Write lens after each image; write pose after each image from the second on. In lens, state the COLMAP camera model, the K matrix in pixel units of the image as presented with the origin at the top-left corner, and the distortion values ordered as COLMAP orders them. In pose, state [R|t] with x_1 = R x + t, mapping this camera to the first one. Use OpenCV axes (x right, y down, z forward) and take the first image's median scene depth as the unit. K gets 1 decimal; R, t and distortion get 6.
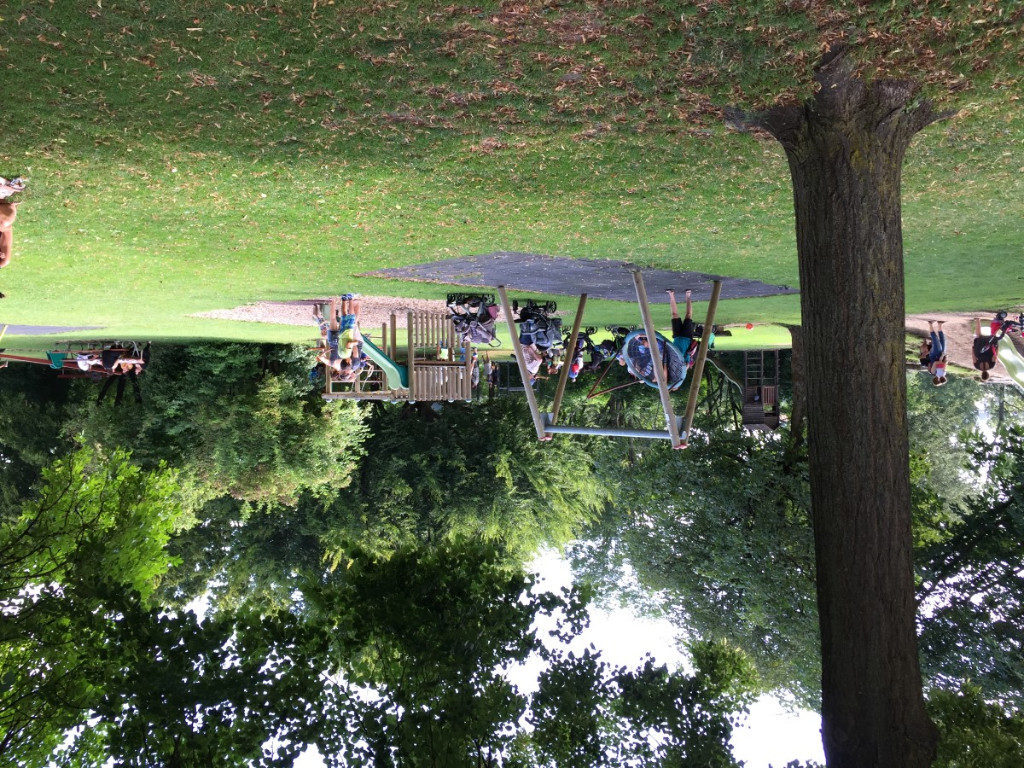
lens RADIAL K [[874.8, 0, 508.7], [0, 874.8, 387.4], [0, 0, 1]] dist [0.085083, -0.098509]
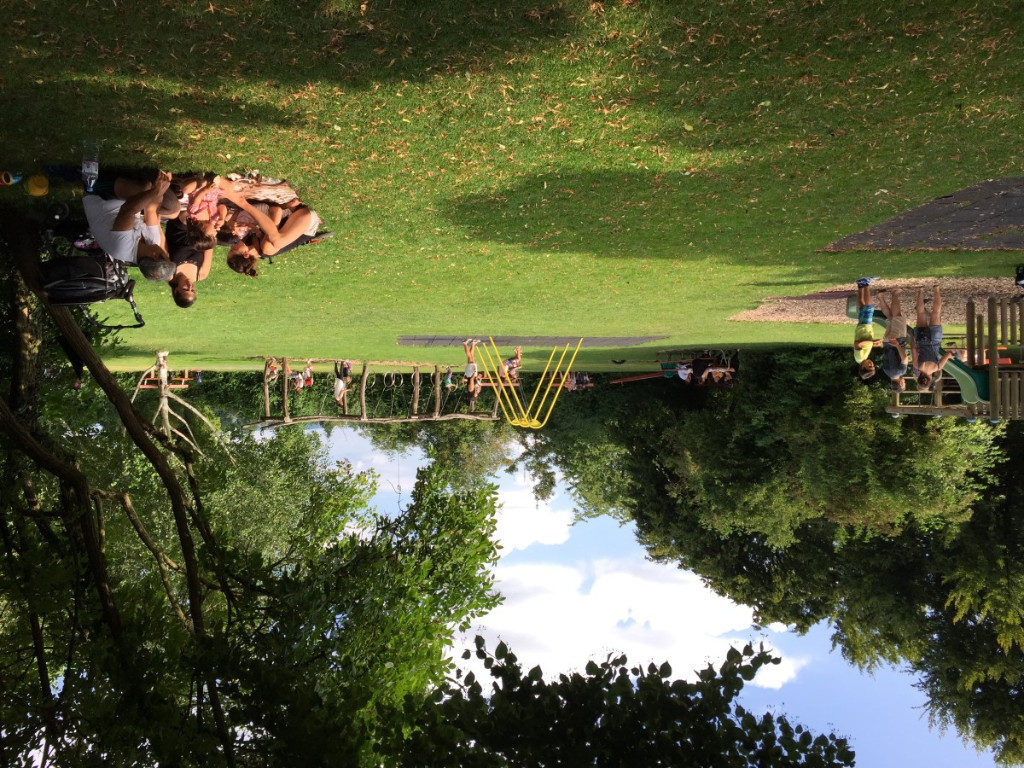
lens RADIAL K [[874.8, 0, 500.6], [0, 874.8, 381.4], [0, 0, 1]] dist [0.085083, -0.098509]
pose [[0.736803, -0.003620, -0.676098, 0.057849], [-0.007653, 0.999877, -0.013694, -0.001442], [0.676064, 0.015264, 0.736685, 0.114822]]
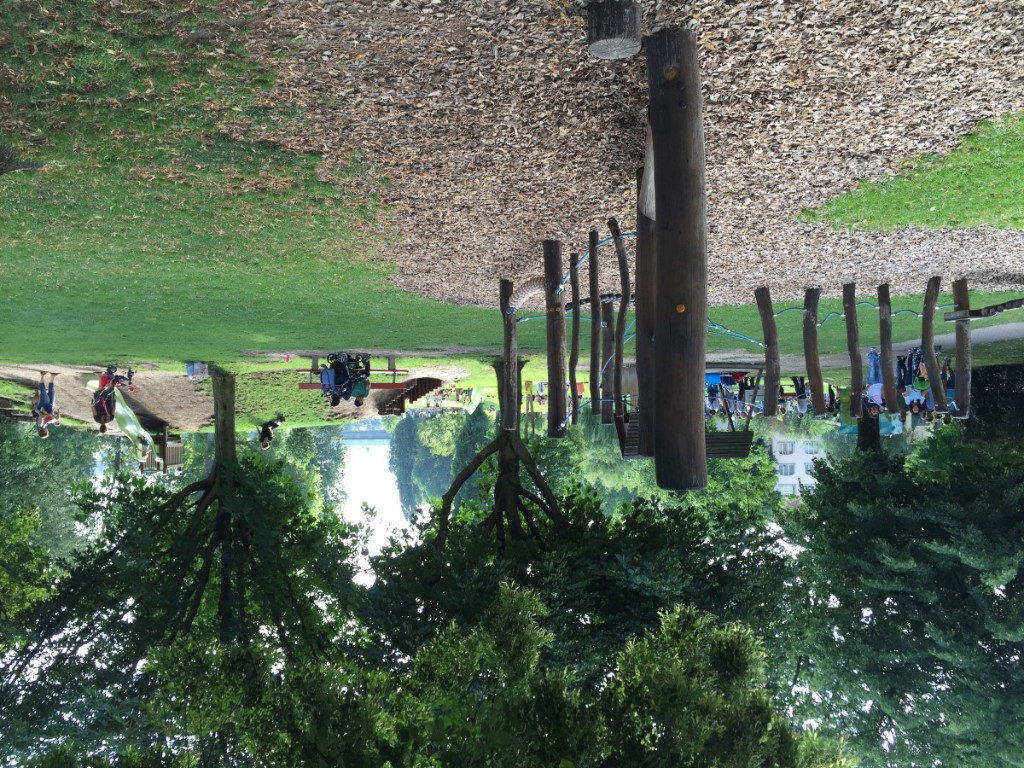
lens RADIAL K [[874.8, 0, 515.5], [0, 874.8, 384.9], [0, 0, 1]] dist [0.085083, -0.098509]
pose [[0.601882, 0.037066, 0.797724, 0.006588], [0.011643, 0.998409, -0.055175, -0.000337], [-0.798500, 0.042497, 0.600493, -0.002989]]
